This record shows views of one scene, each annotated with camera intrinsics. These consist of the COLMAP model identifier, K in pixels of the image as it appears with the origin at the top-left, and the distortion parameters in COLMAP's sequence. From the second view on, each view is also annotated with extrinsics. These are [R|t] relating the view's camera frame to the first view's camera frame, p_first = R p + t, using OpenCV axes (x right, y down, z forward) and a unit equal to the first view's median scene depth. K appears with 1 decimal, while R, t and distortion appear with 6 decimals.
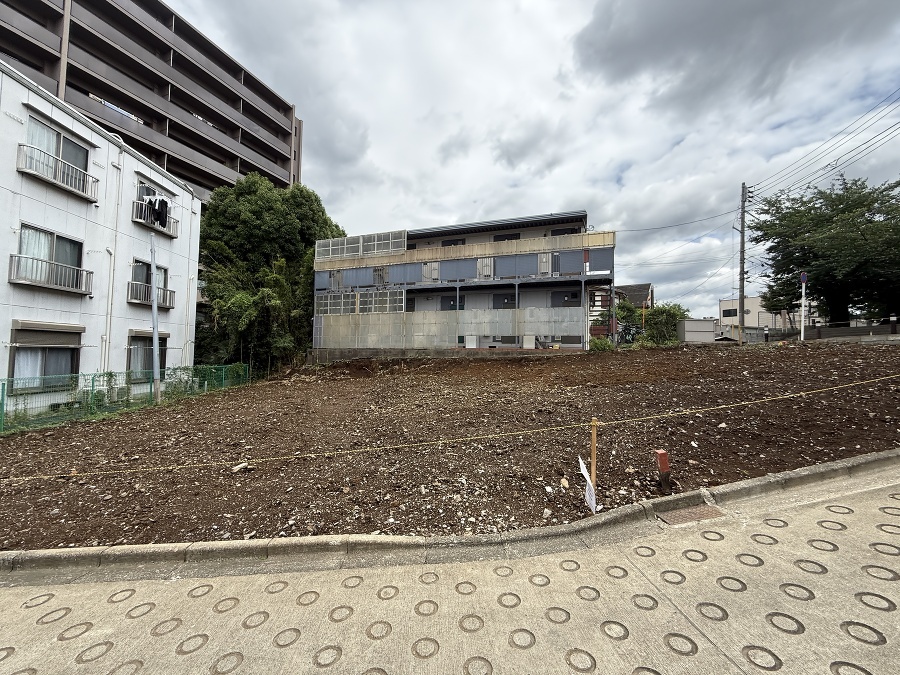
lens RADIAL K [[358.7, 0, 447.9], [0, 358.7, 336.8], [0, 0, 1]] dist [-0.000641, -0.000006]
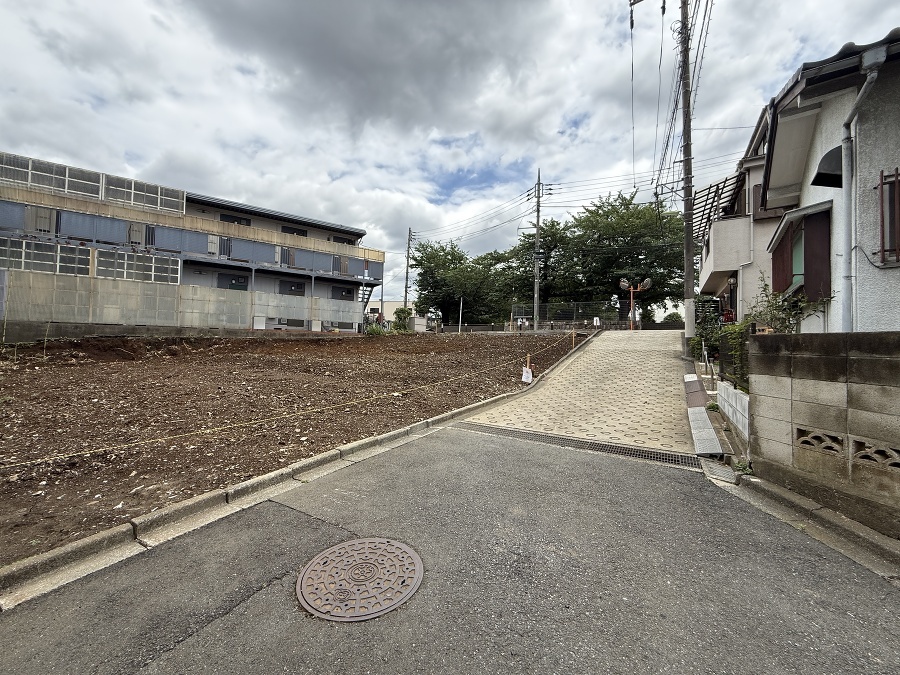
lens RADIAL K [[358.7, 0, 447.9], [0, 358.7, 336.8], [0, 0, 1]] dist [-0.000641, -0.000006]
pose [[0.575130, 0.024055, 0.817708, -0.486349], [-0.053664, 0.998524, 0.008369, 0.016308], [-0.816300, -0.048695, 0.575572, -0.044304]]
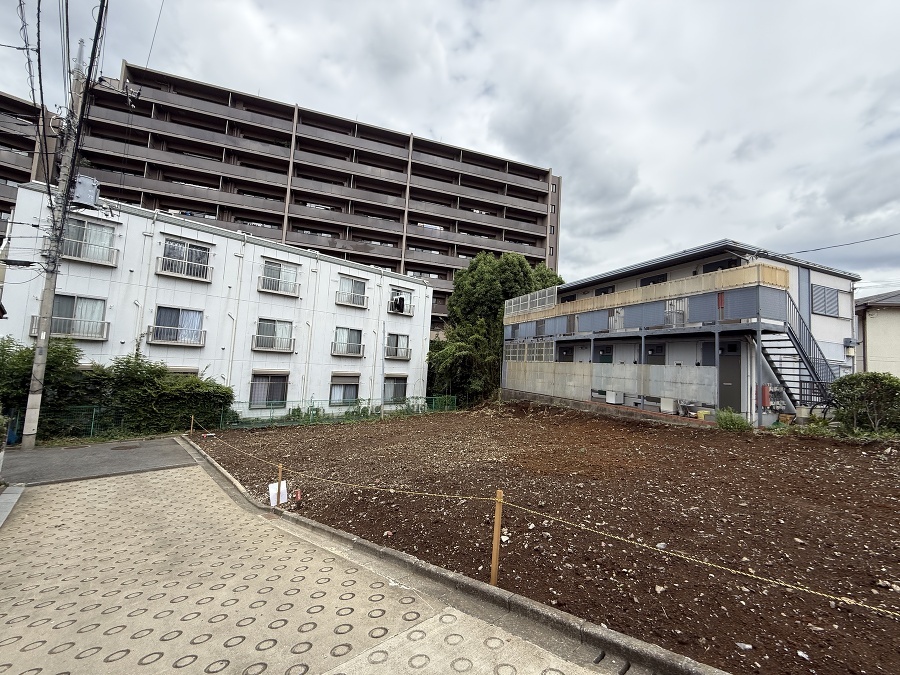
lens RADIAL K [[358.7, 0, 447.9], [0, 358.7, 336.8], [0, 0, 1]] dist [-0.000641, -0.000006]
pose [[0.652707, -0.031353, -0.756961, 0.519864], [-0.016271, 0.998333, -0.055381, -0.084454], [0.757436, 0.048464, 0.651109, 0.055089]]
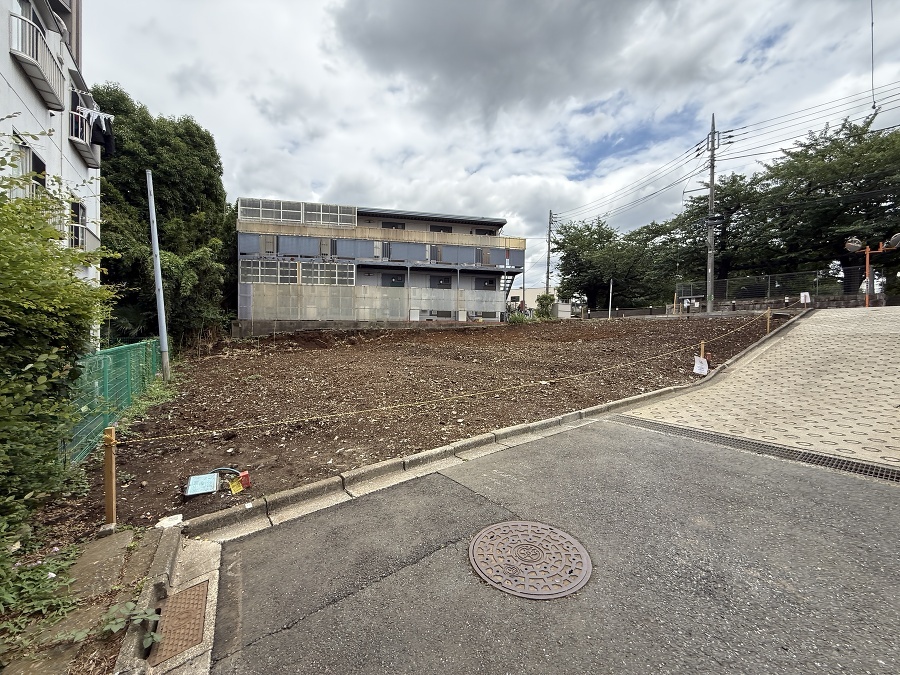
lens RADIAL K [[358.7, 0, 447.9], [0, 358.7, 336.8], [0, 0, 1]] dist [-0.000641, -0.000006]
pose [[0.841113, -0.012597, 0.540713, -0.492489], [-0.021166, 0.998196, 0.056180, 0.016436], [-0.540445, -0.058698, 0.839329, -0.040275]]
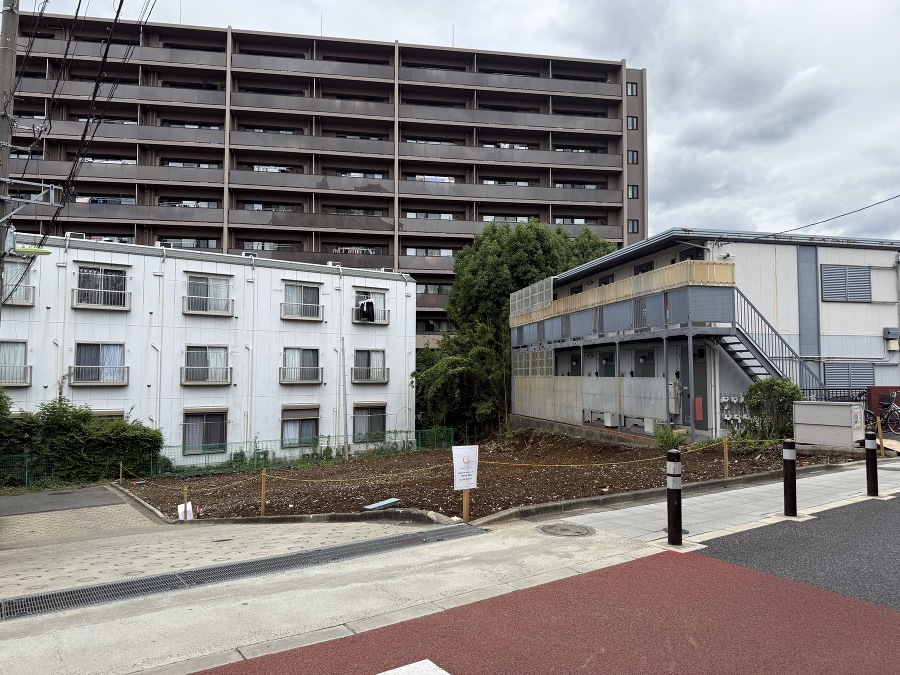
lens RADIAL K [[624.2, 0, 452.1], [0, 624.2, 339.1], [0, 0, 1]] dist [0.127485, -0.218558]
pose [[0.539748, -0.061932, -0.839545, 1.036598], [0.045783, 0.997974, -0.044184, -0.108176], [0.840581, -0.014589, 0.541490, 0.021042]]
